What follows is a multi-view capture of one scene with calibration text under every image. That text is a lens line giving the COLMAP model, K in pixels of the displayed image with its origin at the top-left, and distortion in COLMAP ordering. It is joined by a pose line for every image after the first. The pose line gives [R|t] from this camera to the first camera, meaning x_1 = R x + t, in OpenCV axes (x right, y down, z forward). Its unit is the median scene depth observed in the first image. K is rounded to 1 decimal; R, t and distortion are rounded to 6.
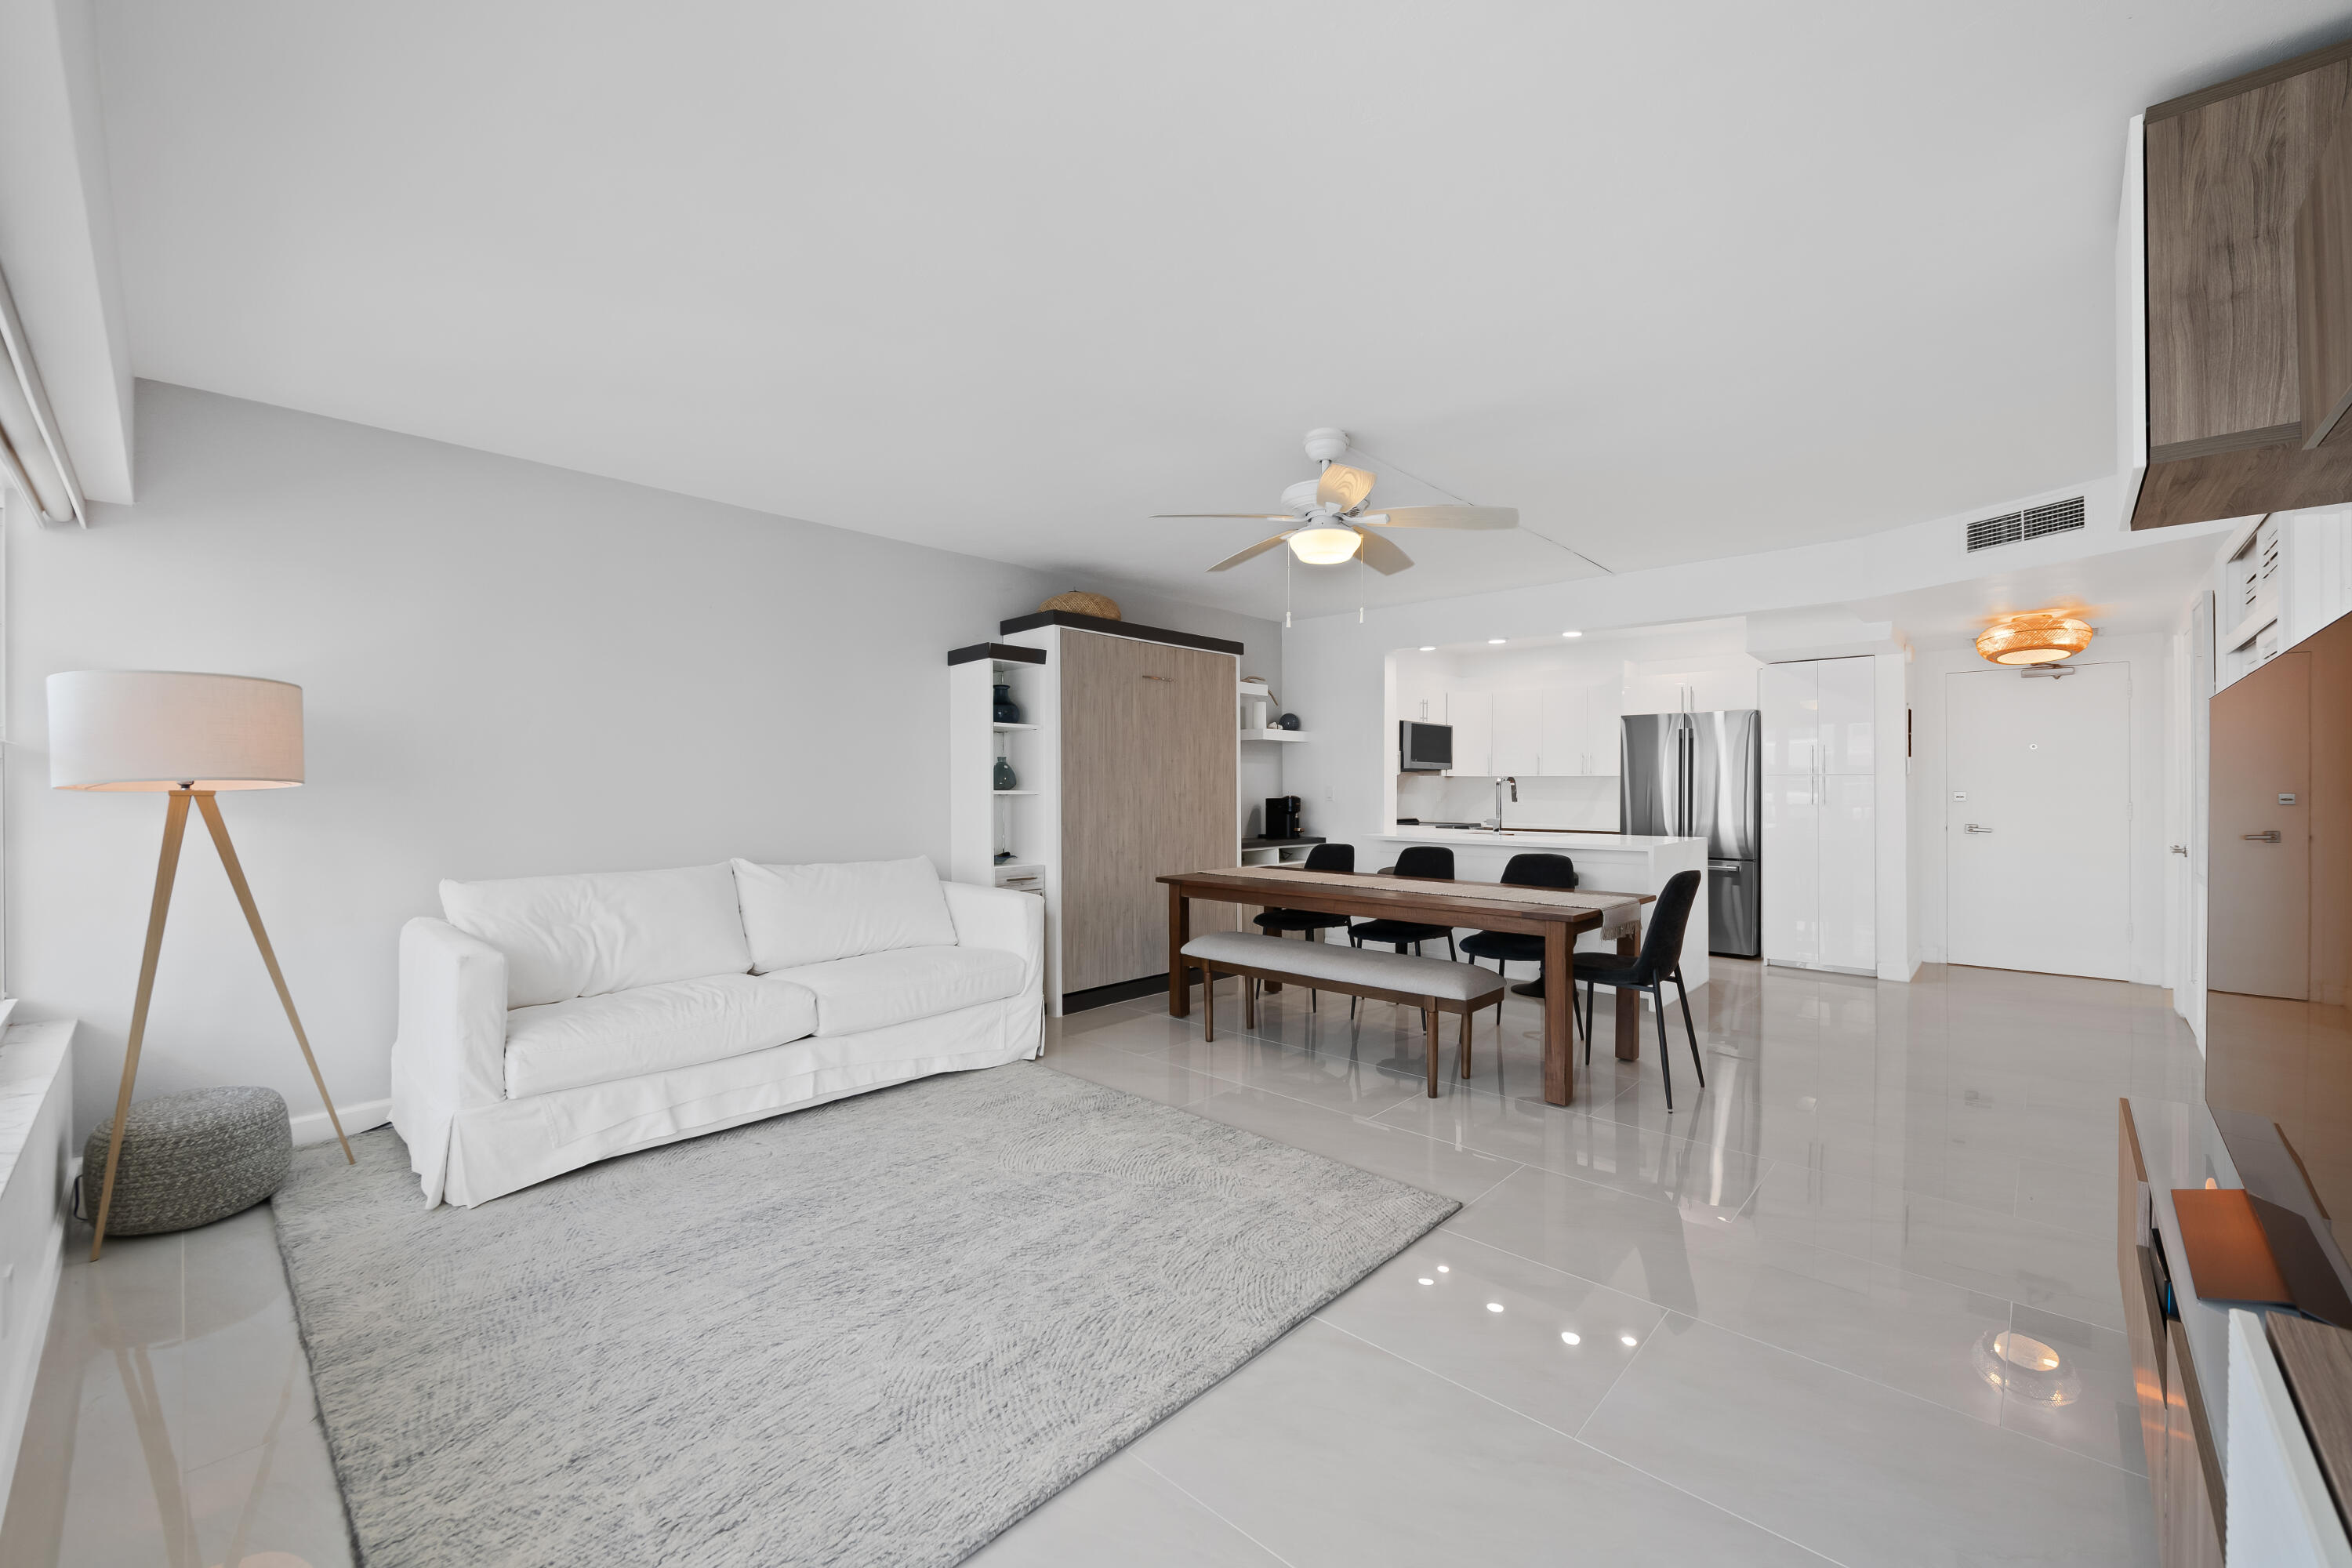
lens RADIAL K [[935.3, 0, 1186.5], [0, 935.3, 778.8], [0, 0, 1]] dist [0.004426, -0.004118]
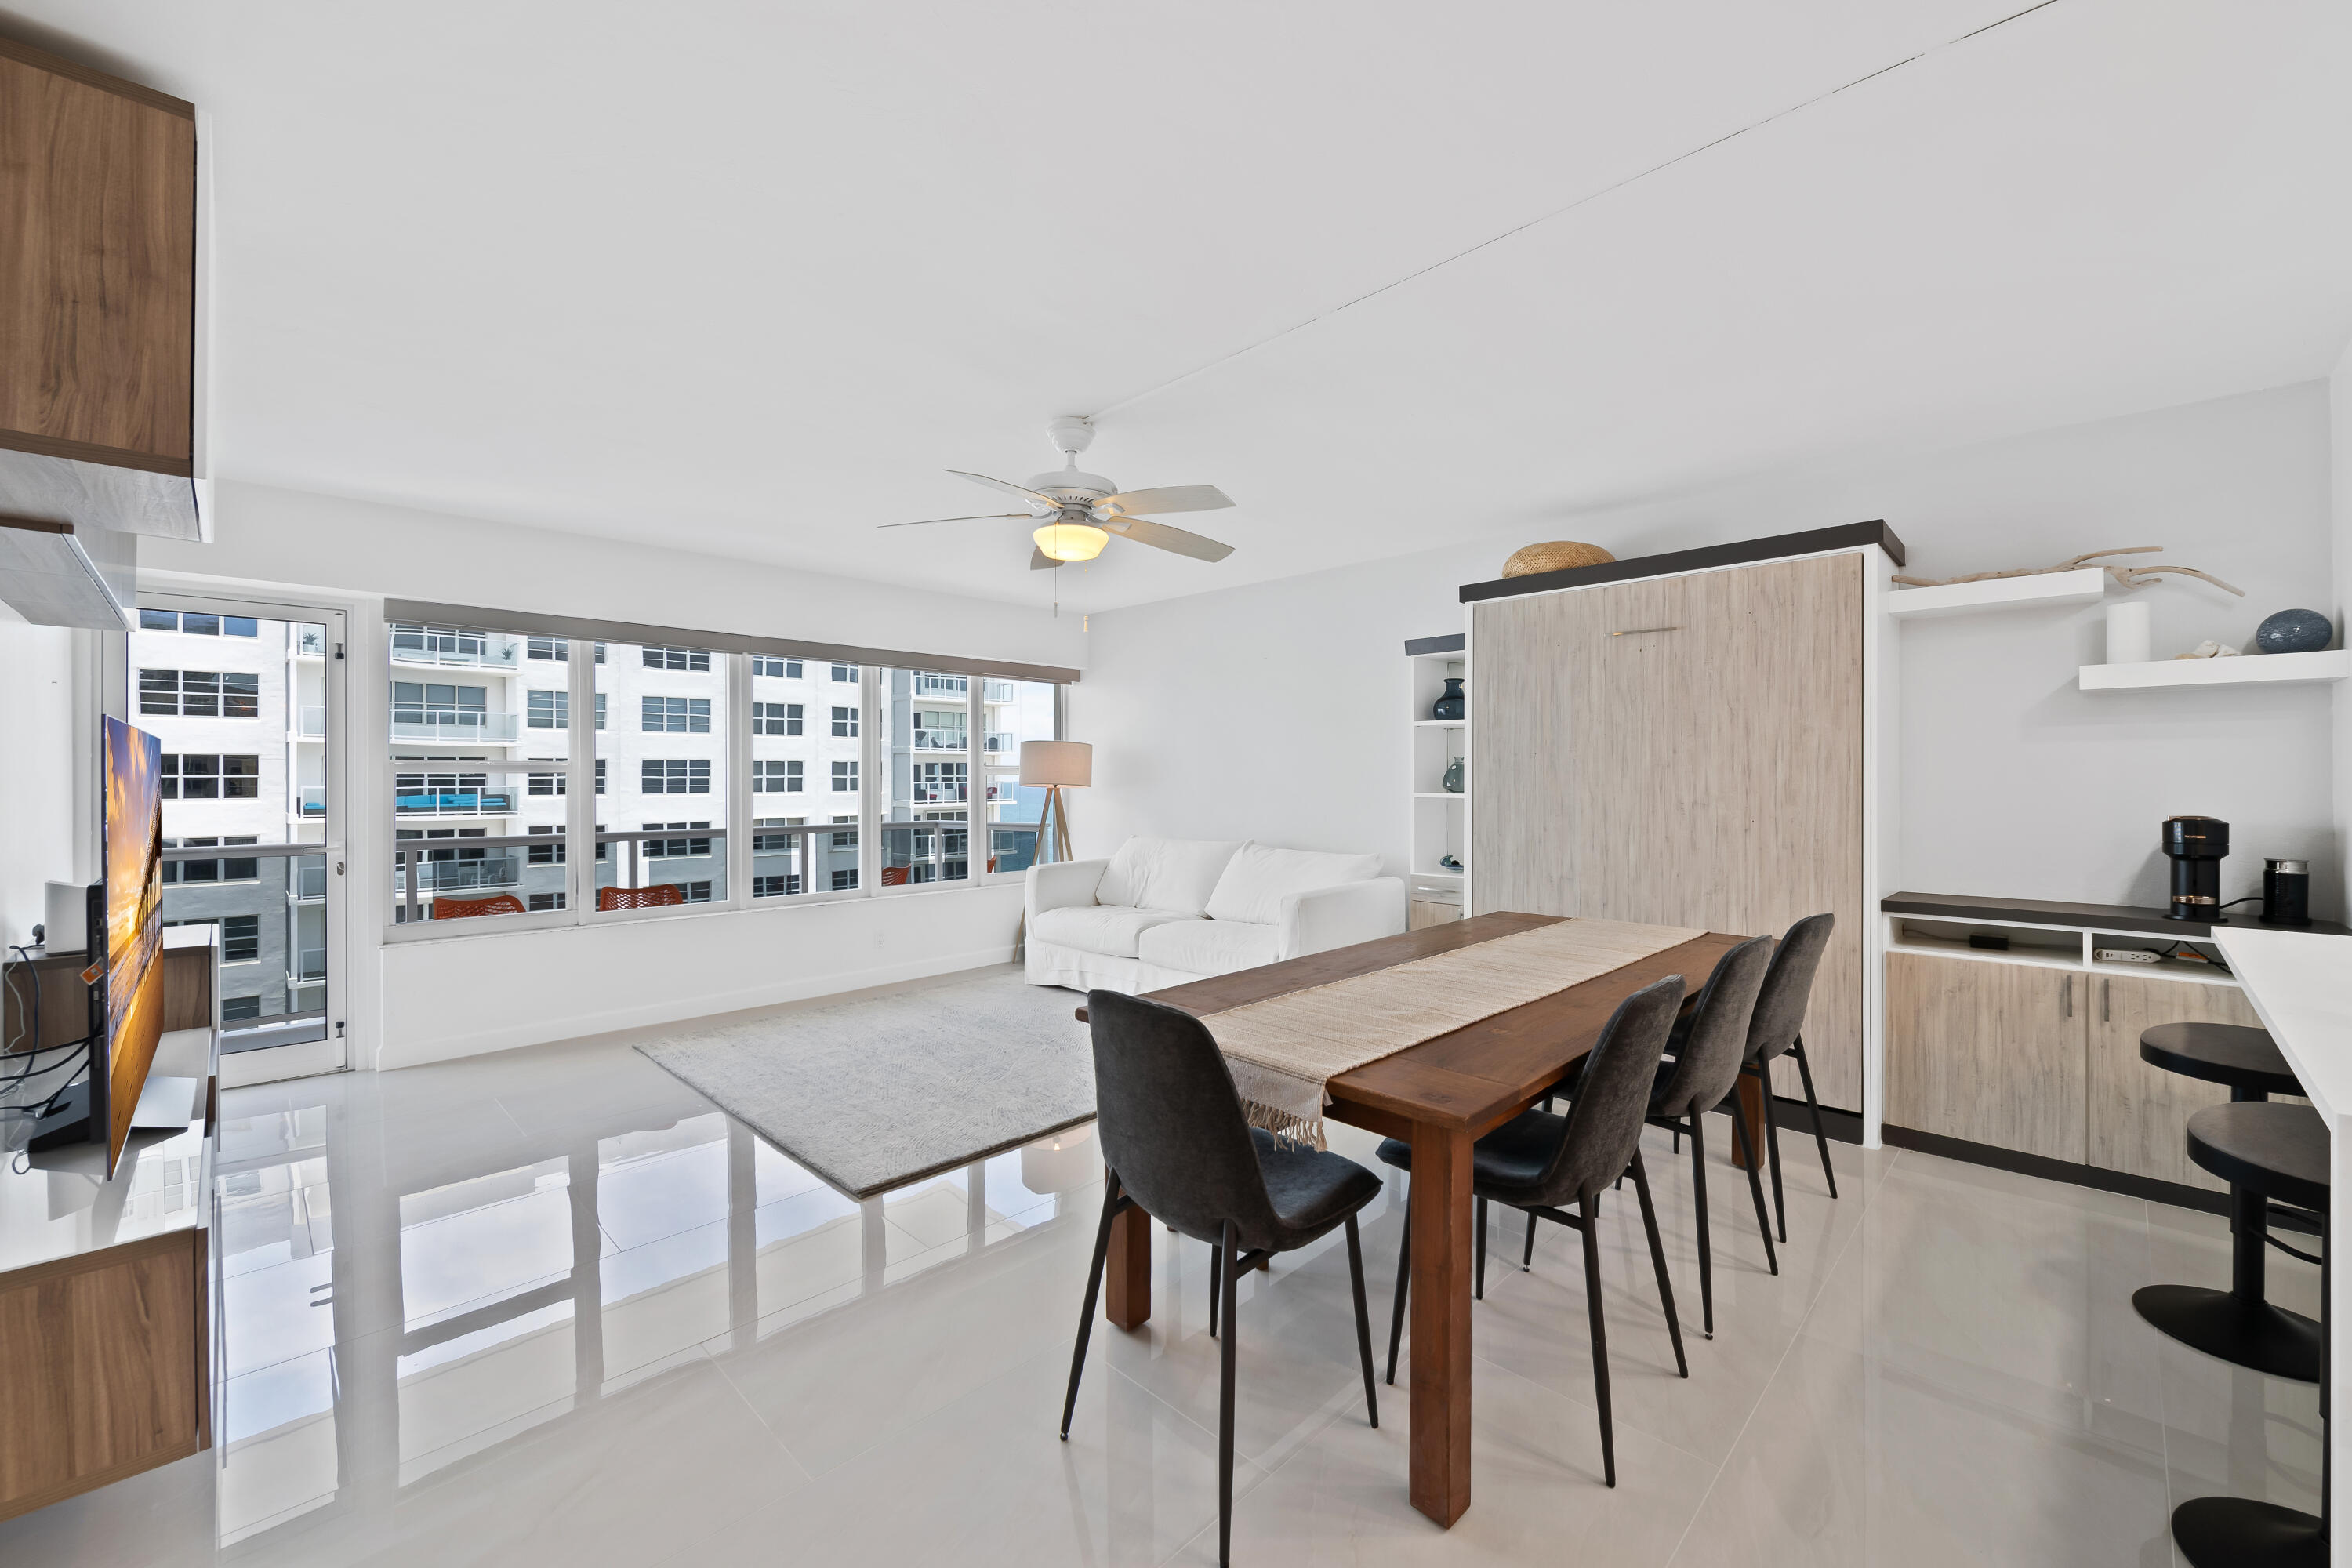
lens RADIAL K [[935.3, 0, 1186.5], [0, 935.3, 778.8], [0, 0, 1]] dist [0.004426, -0.004118]
pose [[-0.029096, 0.001756, -0.999575, 1.008298], [0.011422, 0.999934, 0.001424, -0.008208], [0.999511, -0.011376, -0.029115, 1.059214]]
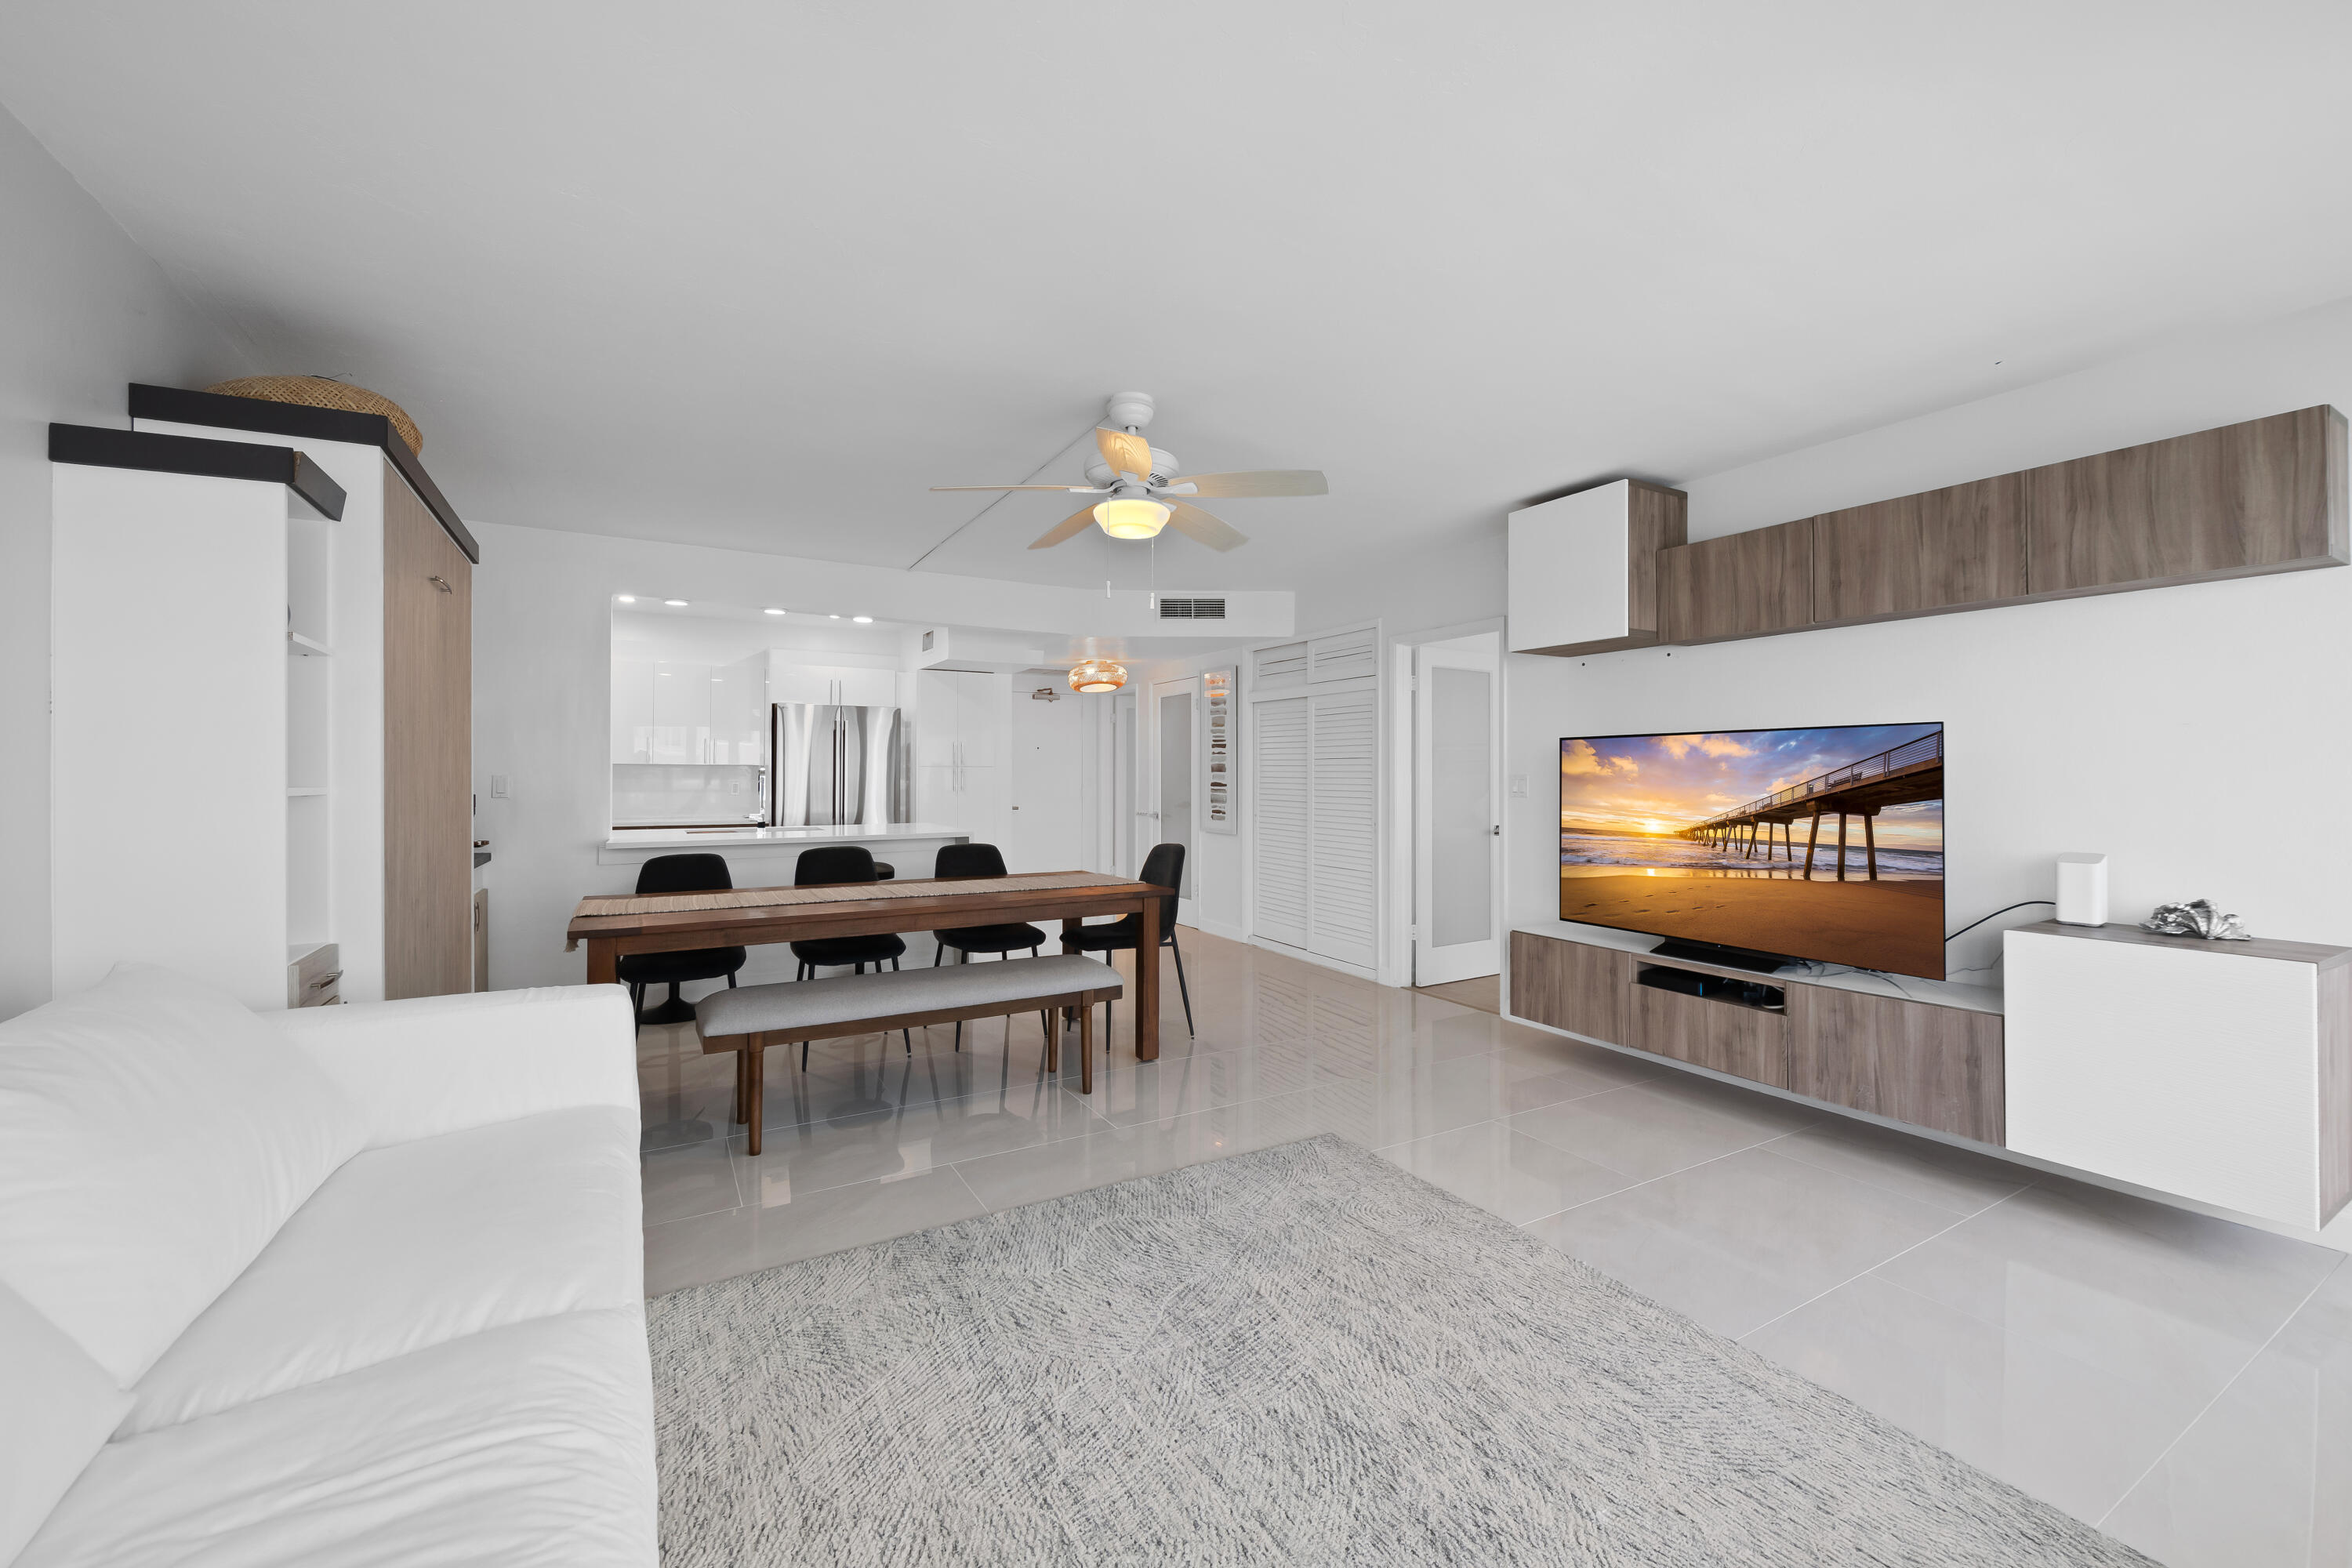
lens RADIAL K [[931.9, 0, 1184.8], [0, 931.9, 773.0], [0, 0, 1]] dist [-0.011690, -0.000176]
pose [[0.293875, 0.003482, 0.955838, -0.659812], [-0.009379, 0.999956, -0.000759, 0.002896], [-0.955798, -0.008742, 0.293894, 0.629906]]
